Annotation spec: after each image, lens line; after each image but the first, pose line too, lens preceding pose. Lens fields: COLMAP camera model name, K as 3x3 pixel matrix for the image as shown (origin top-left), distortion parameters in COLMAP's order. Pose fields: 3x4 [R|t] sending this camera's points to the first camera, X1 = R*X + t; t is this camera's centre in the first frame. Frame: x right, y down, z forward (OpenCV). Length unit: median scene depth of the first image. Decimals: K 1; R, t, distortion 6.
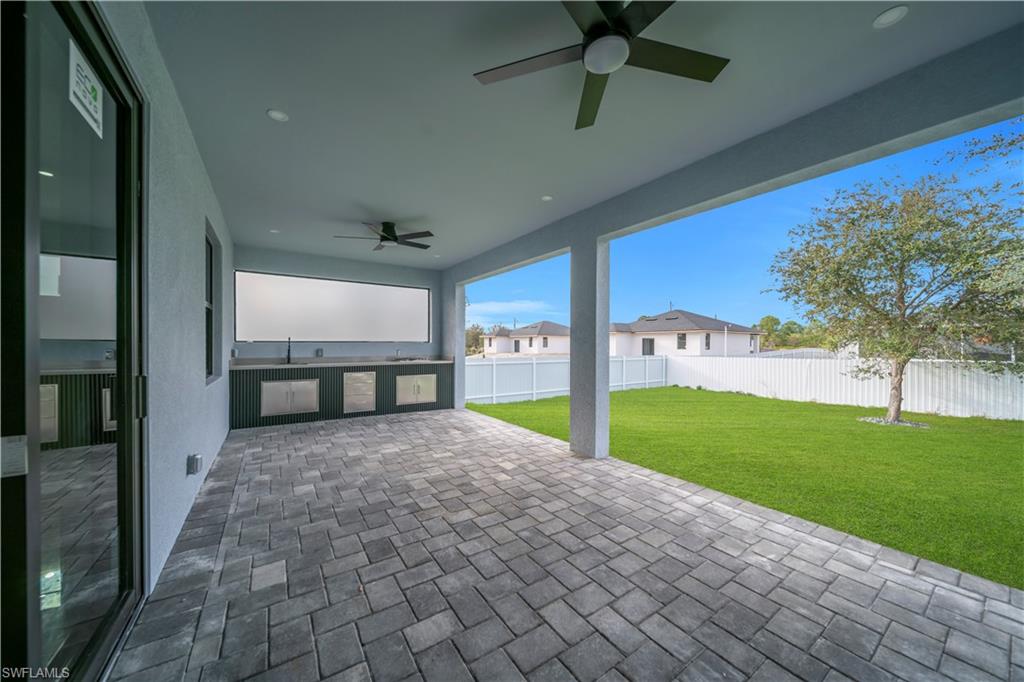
lens RADIAL K [[353.3, 0, 513.7], [0, 353.3, 347.4], [0, 0, 1]] dist [-0.000478, -0.000257]
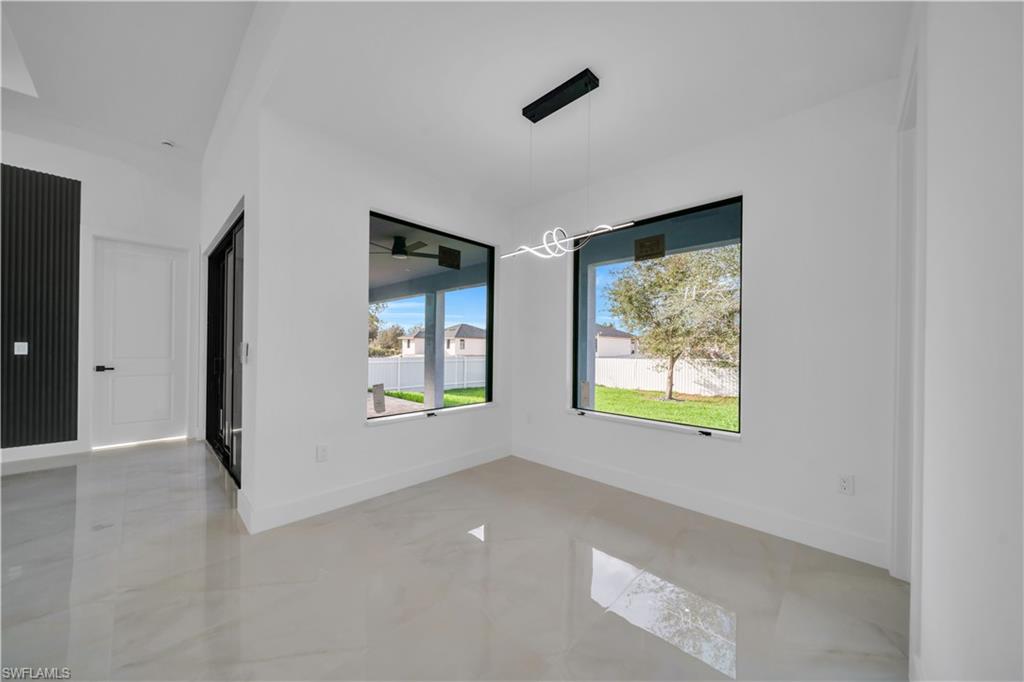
lens RADIAL K [[354.5, 0, 510.7], [0, 354.5, 345.9], [0, 0, 1]] dist [-0.002574, -0.000498]
pose [[0.979441, 0.009375, 0.201513, 0.030129], [-0.007499, 0.999921, -0.010070, -0.000250], [-0.201591, 0.008351, 0.979434, -0.116622]]
